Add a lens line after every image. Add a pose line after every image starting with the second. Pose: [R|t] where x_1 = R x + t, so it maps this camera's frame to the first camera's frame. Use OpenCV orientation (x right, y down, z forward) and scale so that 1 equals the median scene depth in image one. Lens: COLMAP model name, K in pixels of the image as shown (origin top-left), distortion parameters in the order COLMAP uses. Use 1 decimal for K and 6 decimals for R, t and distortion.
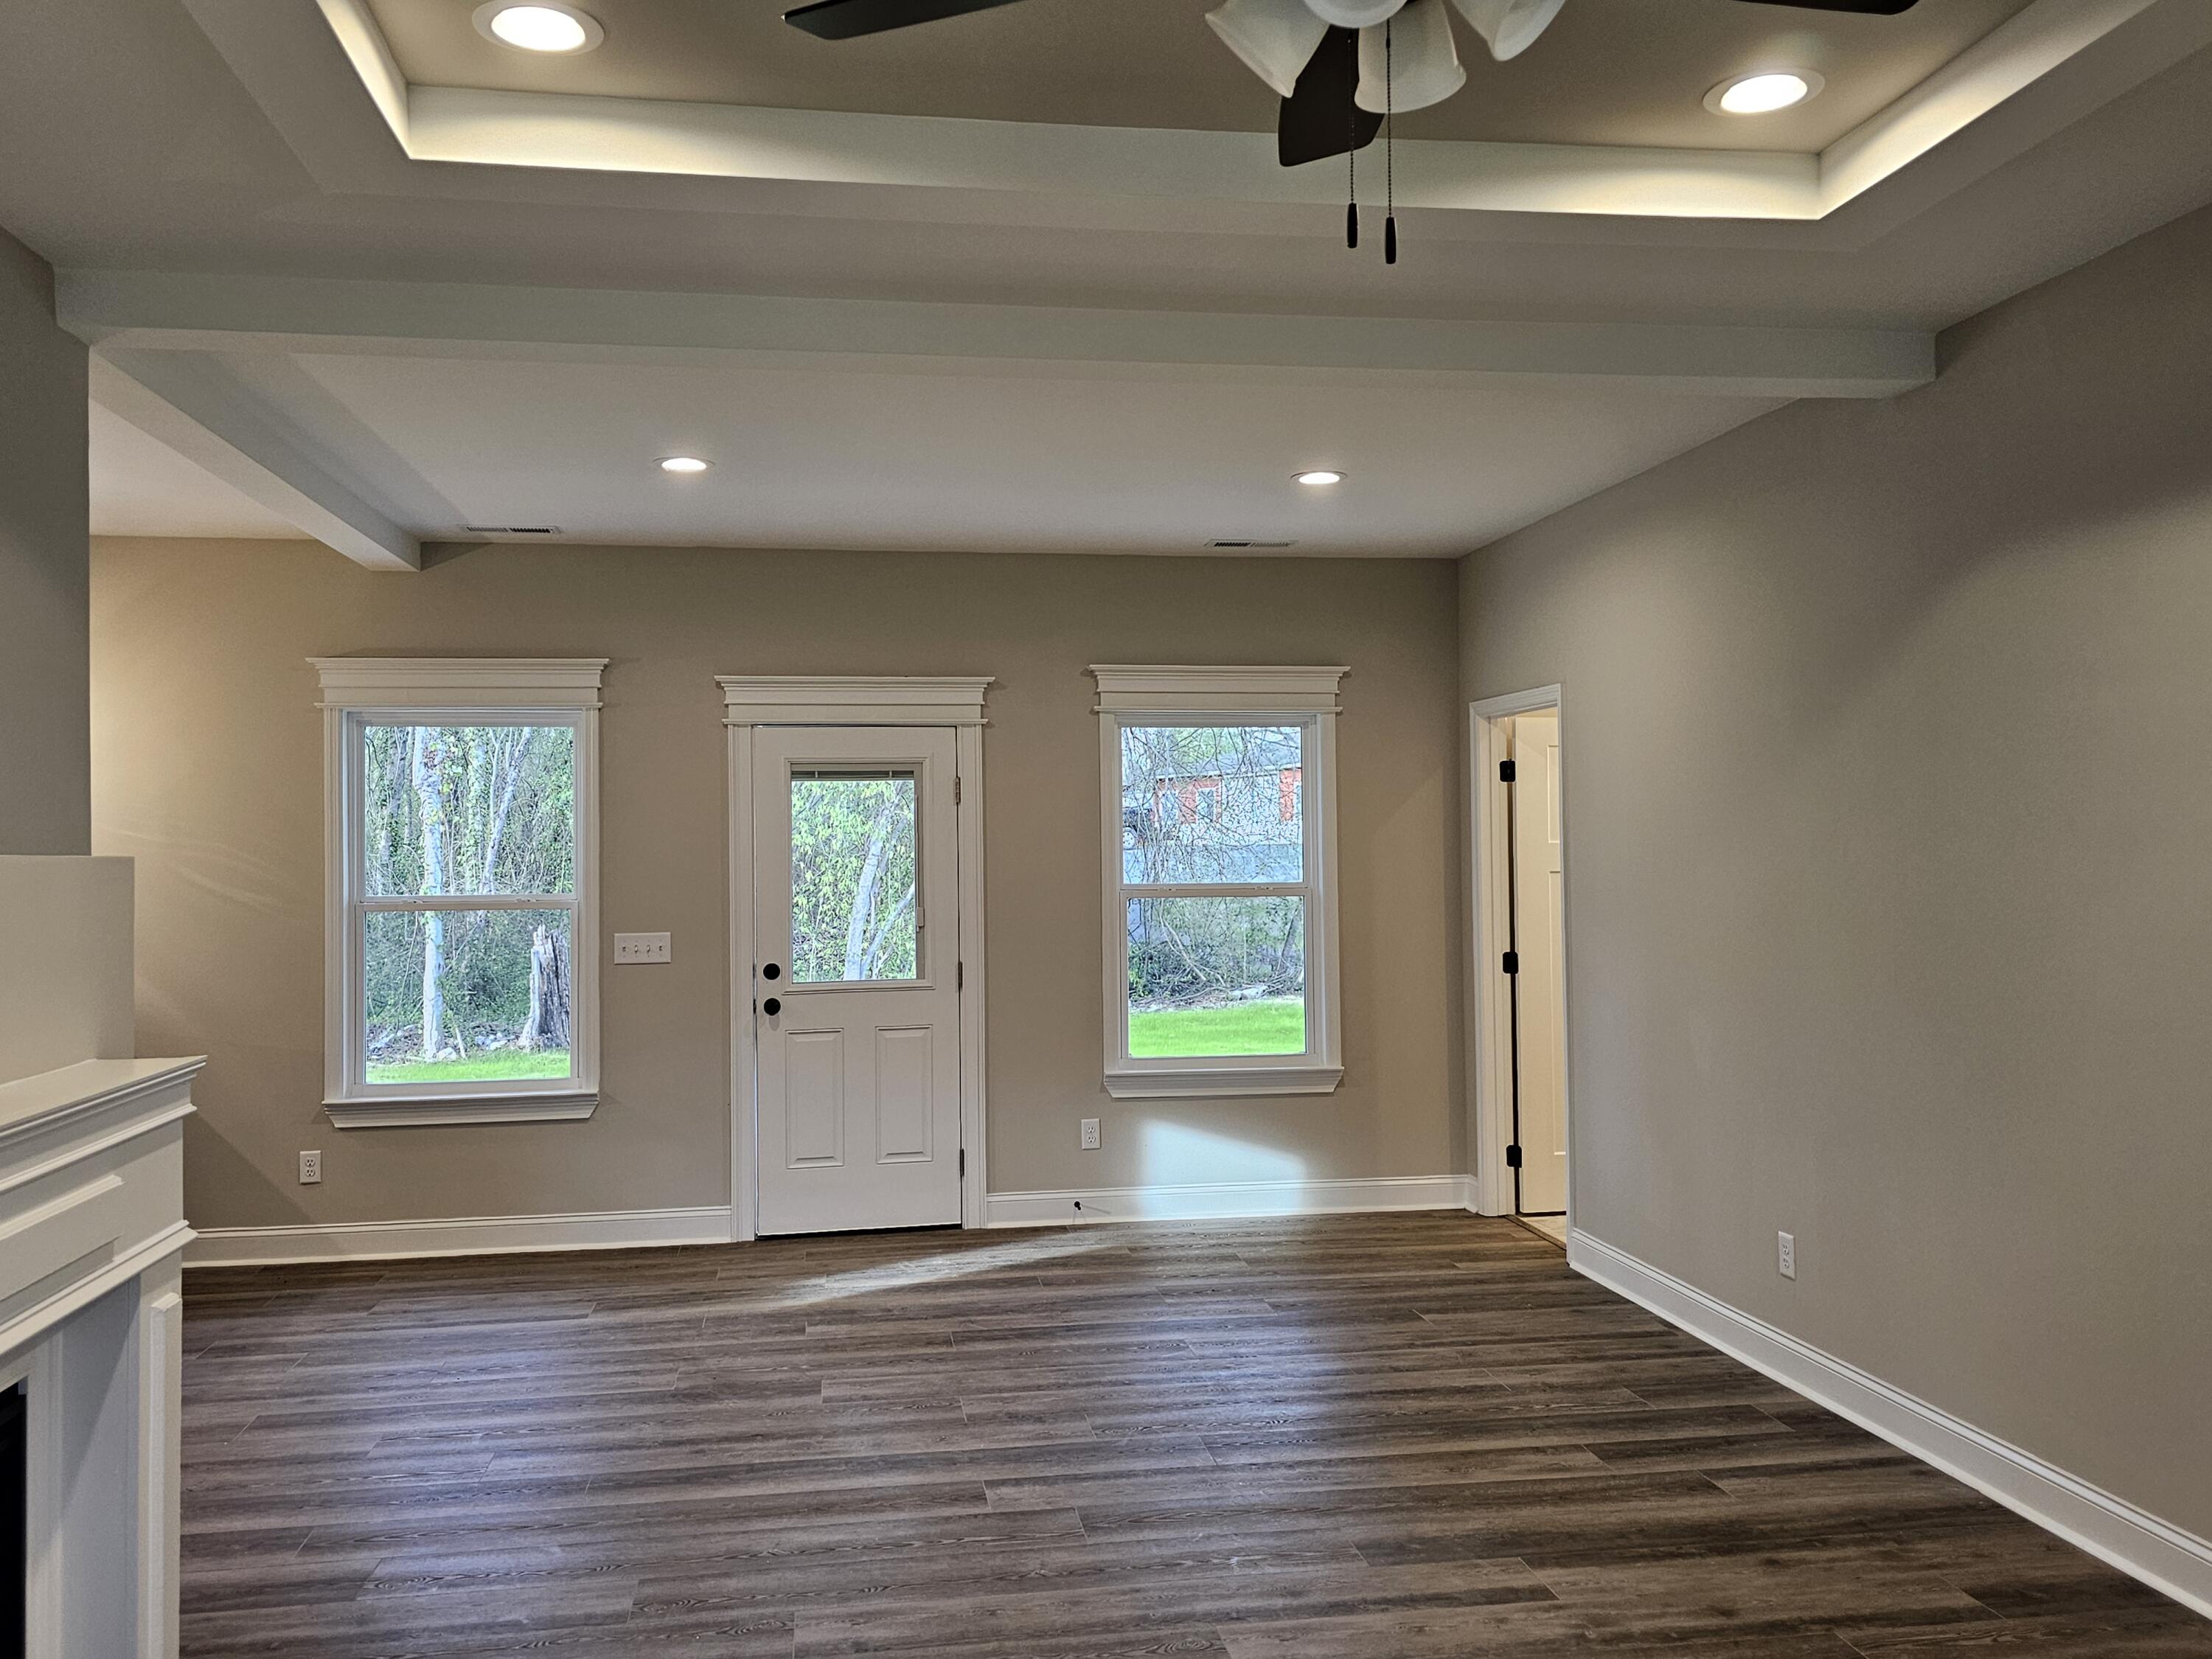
lens RADIAL K [[1800.8, 0, 1124.4], [0, 1800.8, 799.4], [0, 0, 1]] dist [0.075419, -0.087378]
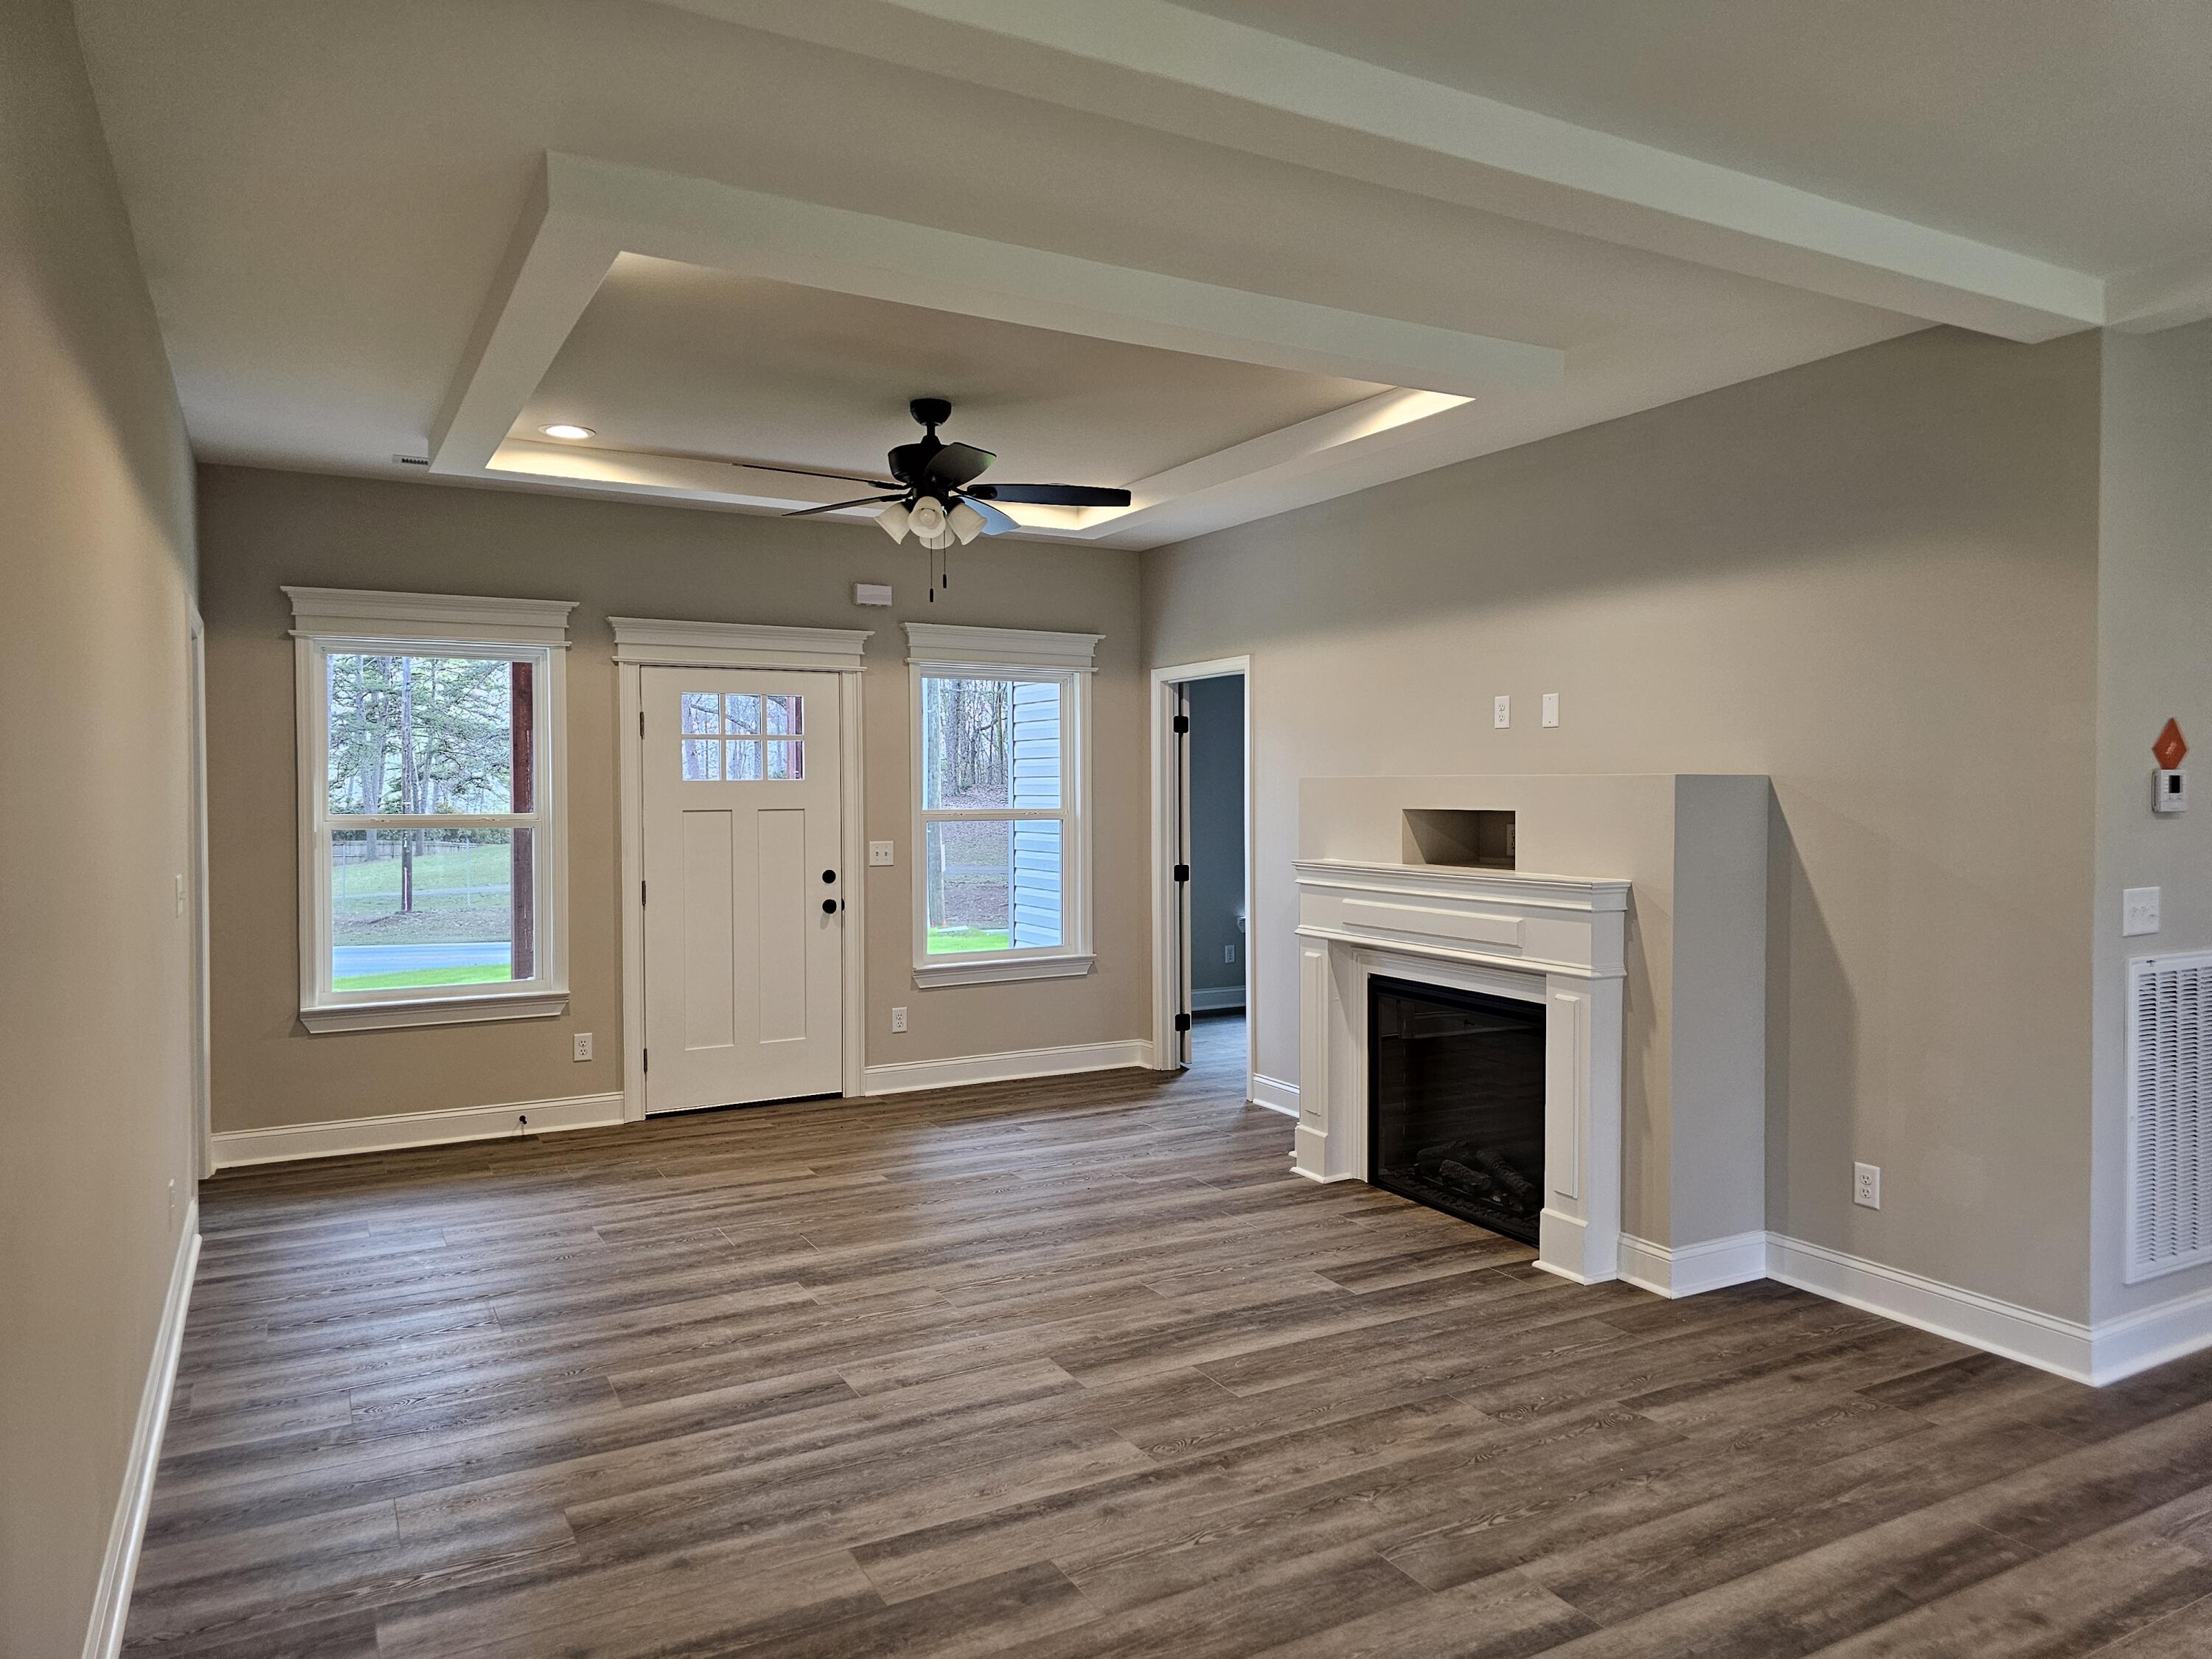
lens RADIAL K [[1475.7, 0, 1118.8], [0, 1475.7, 809.1], [0, 0, 1]] dist [0.060103, -0.058445]
pose [[-0.942034, 0.018019, -0.335033, 0.362387], [0.021347, 0.999753, -0.006253, 0.052238], [0.334838, -0.013043, -0.942186, 1.801506]]
